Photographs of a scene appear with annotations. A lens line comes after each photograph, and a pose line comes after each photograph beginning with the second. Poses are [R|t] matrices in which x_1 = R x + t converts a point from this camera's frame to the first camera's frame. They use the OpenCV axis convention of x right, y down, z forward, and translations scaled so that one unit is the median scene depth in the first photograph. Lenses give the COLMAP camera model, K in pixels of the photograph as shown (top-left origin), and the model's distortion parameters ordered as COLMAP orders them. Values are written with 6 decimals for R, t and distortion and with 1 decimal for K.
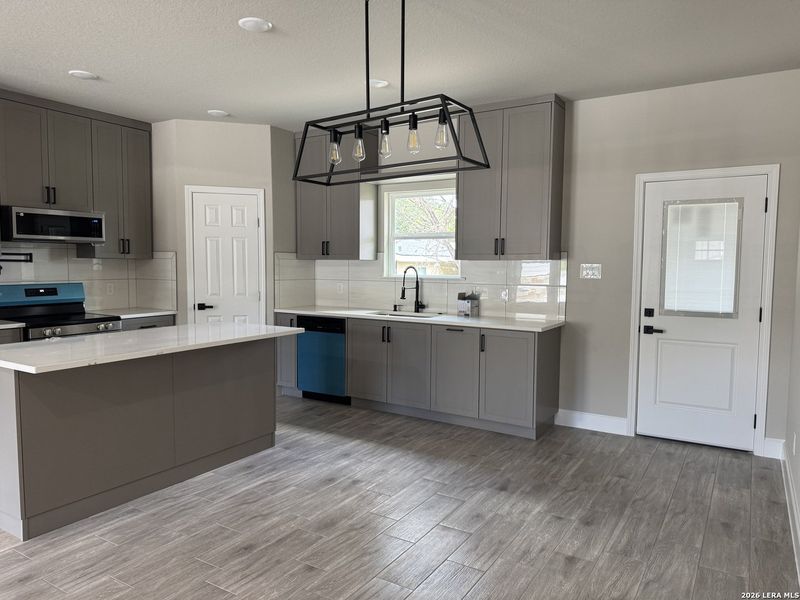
lens RADIAL K [[562.4, 0, 402.7], [0, 562.4, 304.7], [0, 0, 1]] dist [0.033029, -0.034125]
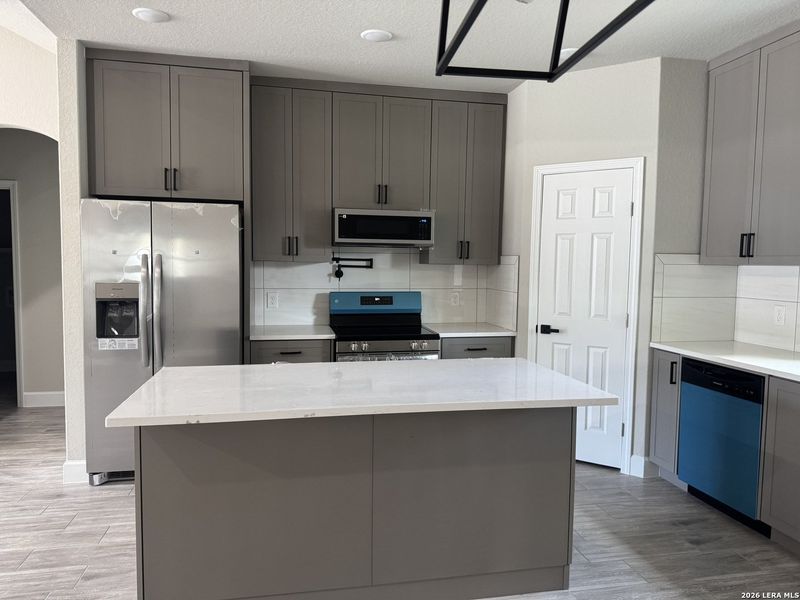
lens RADIAL K [[562.4, 0, 393.2], [0, 562.4, 303.5], [0, 0, 1]] dist [0.033029, -0.034125]
pose [[0.674321, 0.052263, -0.736587, 0.053182], [-0.059833, 0.998080, 0.016041, -0.032836], [0.736011, 0.033255, 0.676153, 0.385970]]
